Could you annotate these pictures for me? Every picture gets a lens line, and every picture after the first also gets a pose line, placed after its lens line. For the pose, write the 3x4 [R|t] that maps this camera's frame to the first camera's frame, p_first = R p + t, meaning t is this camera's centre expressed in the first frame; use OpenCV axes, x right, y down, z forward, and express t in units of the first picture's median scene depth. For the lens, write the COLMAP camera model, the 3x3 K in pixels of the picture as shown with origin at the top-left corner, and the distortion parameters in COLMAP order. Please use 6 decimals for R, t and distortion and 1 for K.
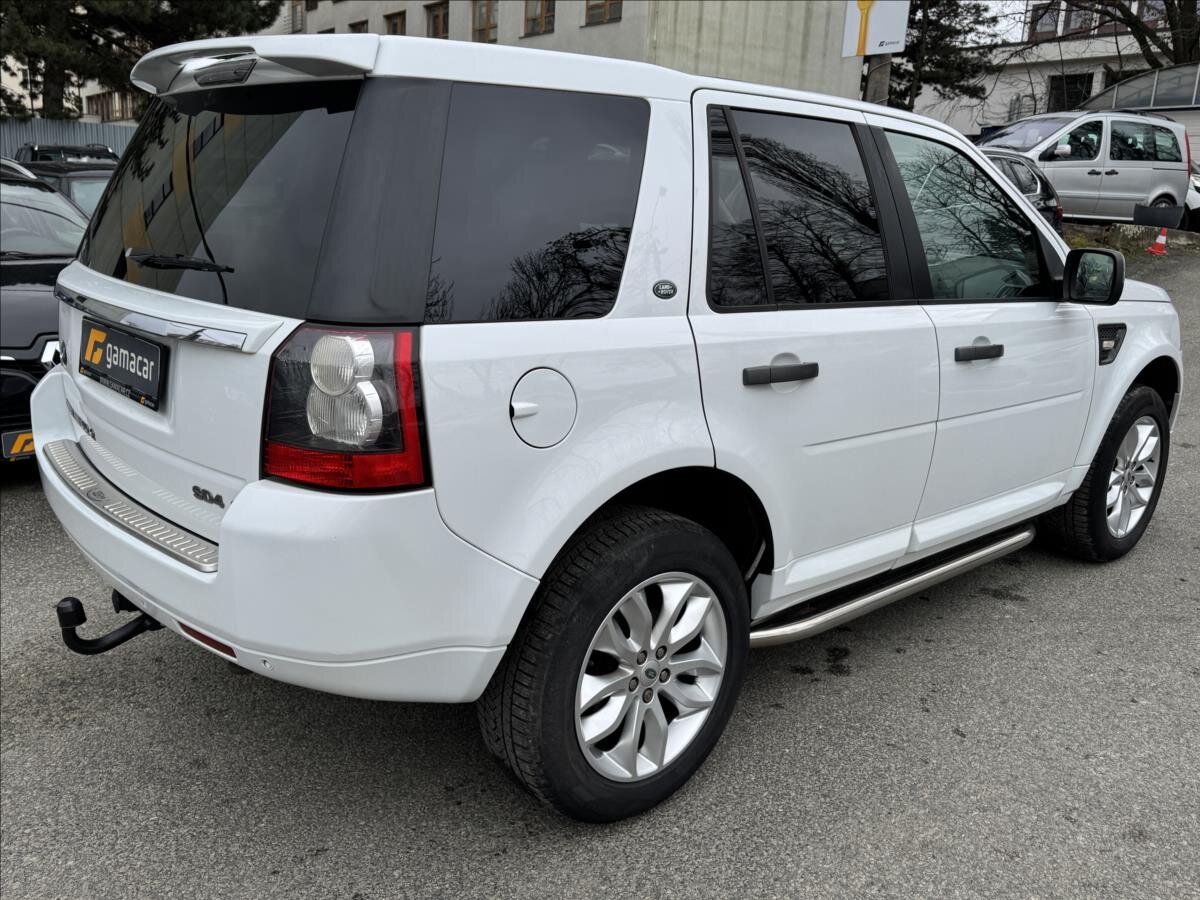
lens RADIAL K [[1039.7, 0, 606.7], [0, 1039.7, 450.0], [0, 0, 1]] dist [0.059730, -0.079803]
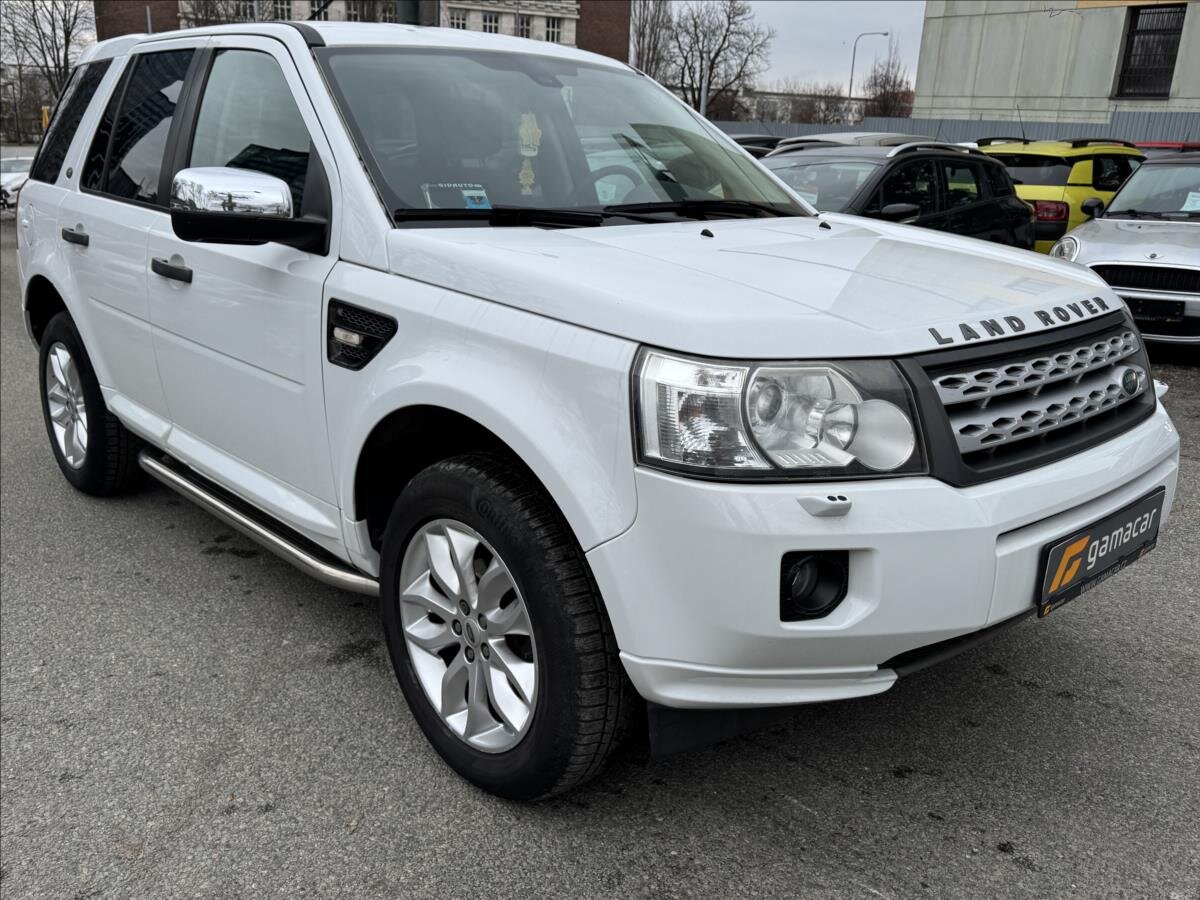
lens RADIAL K [[1039.7, 0, 595.0], [0, 1039.7, 454.5], [0, 0, 1]] dist [0.059730, -0.079803]
pose [[0.000237, 0.250644, -0.968079, 1.267097], [-0.273095, 0.931296, 0.241054, -0.260775], [0.961987, 0.264321, 0.068671, 1.284073]]
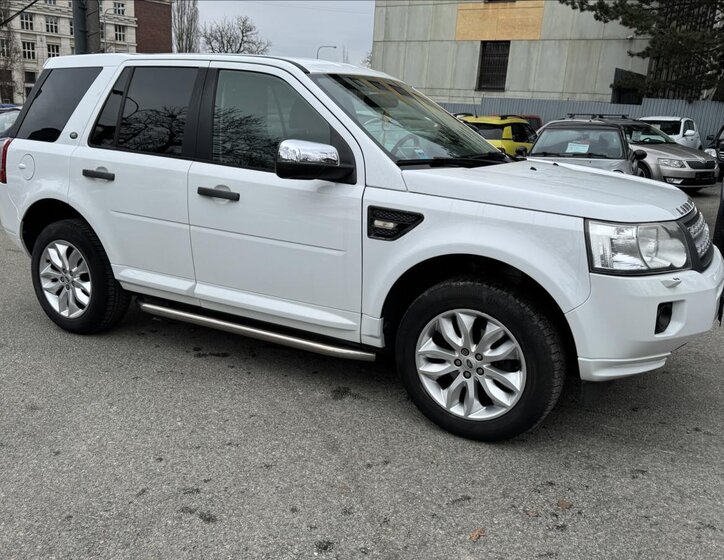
lens RADIAL K [[647.5, 0, 361.0], [0, 647.5, 283.7], [0, 0, 1]] dist [0.061760, -0.084158]
pose [[0.310589, 0.214650, -0.925991, 1.377956], [-0.262823, 0.955584, 0.133356, -0.148114], [0.913487, 0.201953, 0.353209, 0.821498]]
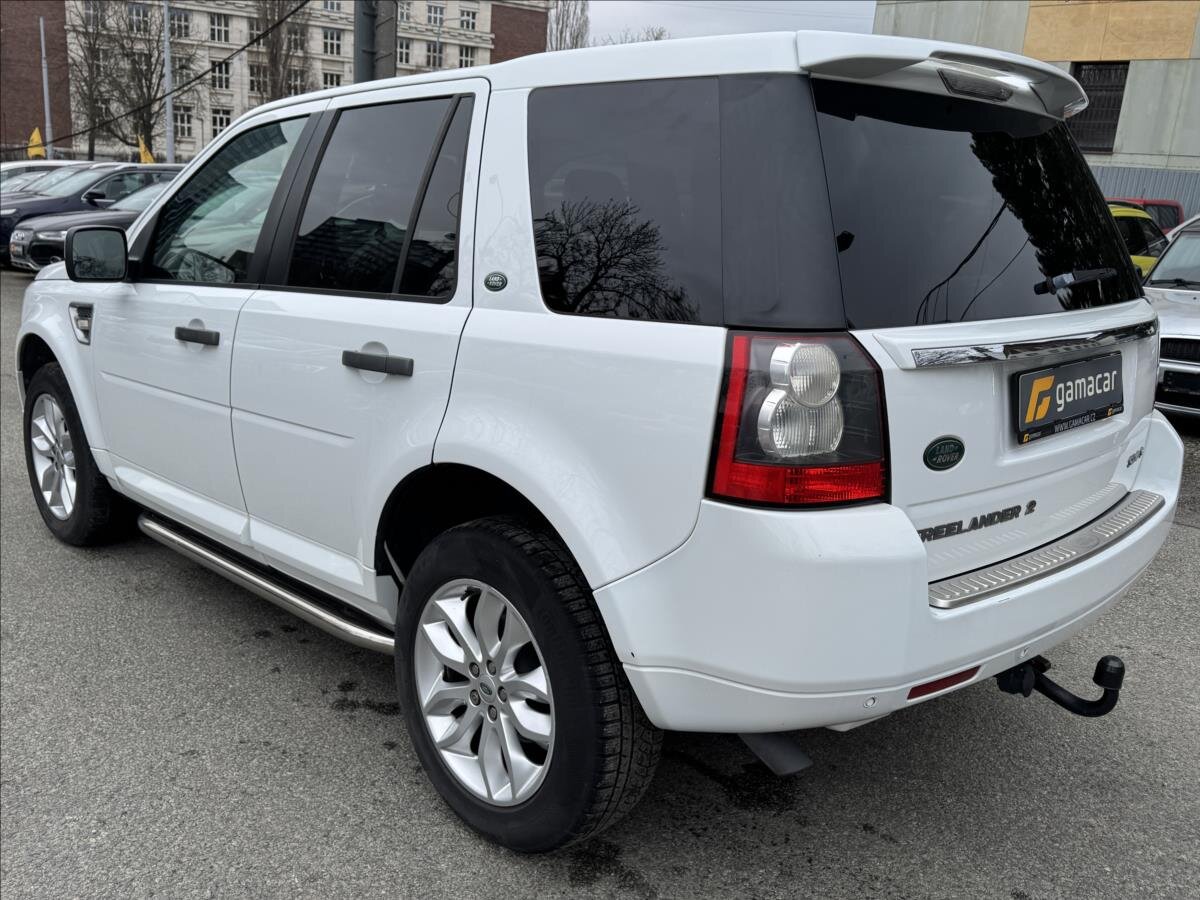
lens RADIAL K [[1080.8, 0, 594.3], [0, 1080.8, 446.5], [0, 0, 1]] dist [0.043592, -0.046061]
pose [[0.089800, 0.208592, -0.973871, 1.110415], [-0.296339, 0.939131, 0.173826, -0.227199], [0.950852, 0.272987, 0.146148, 1.005795]]
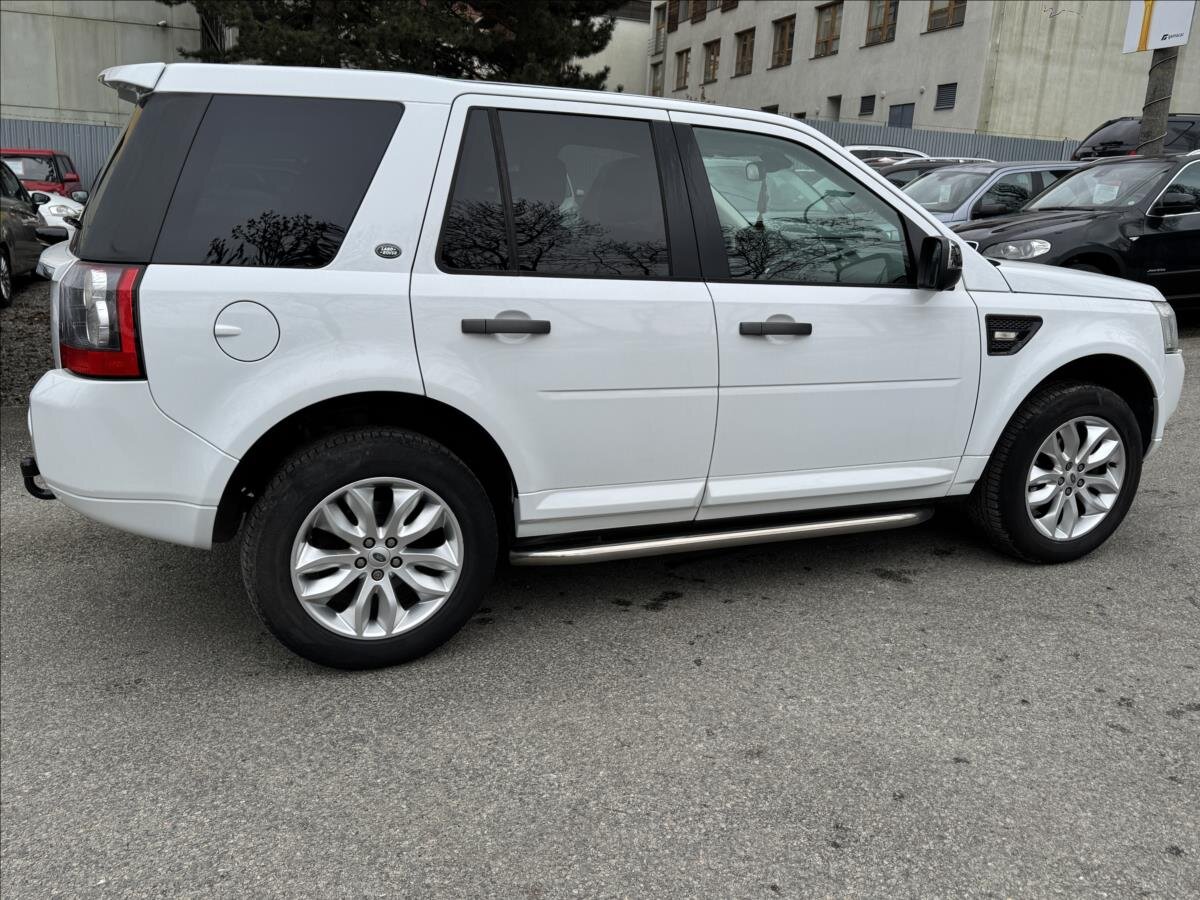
lens RADIAL K [[1038.1, 0, 605.8], [0, 1038.1, 452.8], [0, 0, 1]] dist [0.076509, -0.111244]
pose [[0.939387, 0.081970, -0.332915, 0.531536], [-0.085297, 0.996345, 0.004637, 0.043989], [0.332078, 0.024041, 0.942945, -0.076767]]
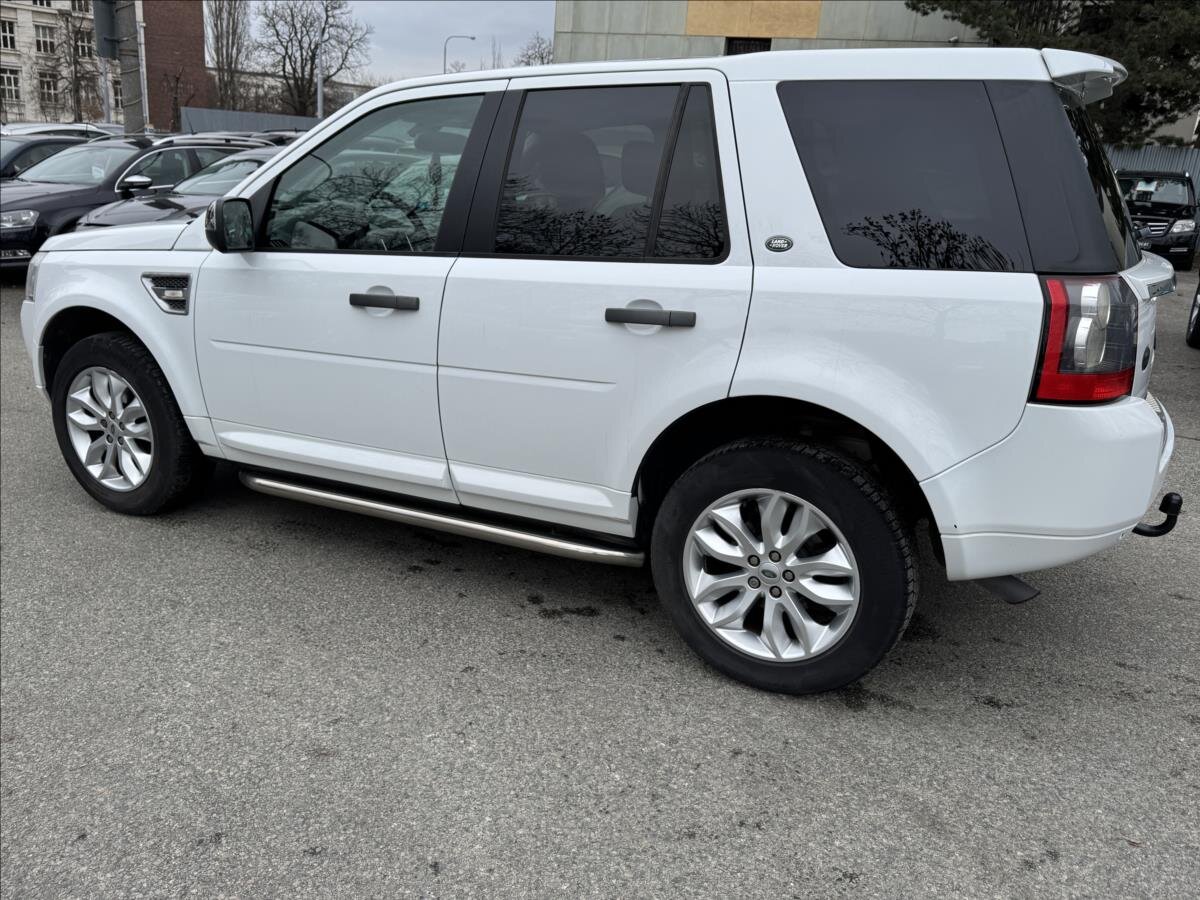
lens RADIAL K [[973.1, 0, 598.2], [0, 973.1, 456.0], [0, 0, 1]] dist [0.051177, -0.054986]
pose [[0.403838, 0.258686, -0.877494, 1.064274], [-0.268153, 0.950529, 0.156809, -0.109029], [0.874648, 0.171977, 0.453227, 0.567483]]
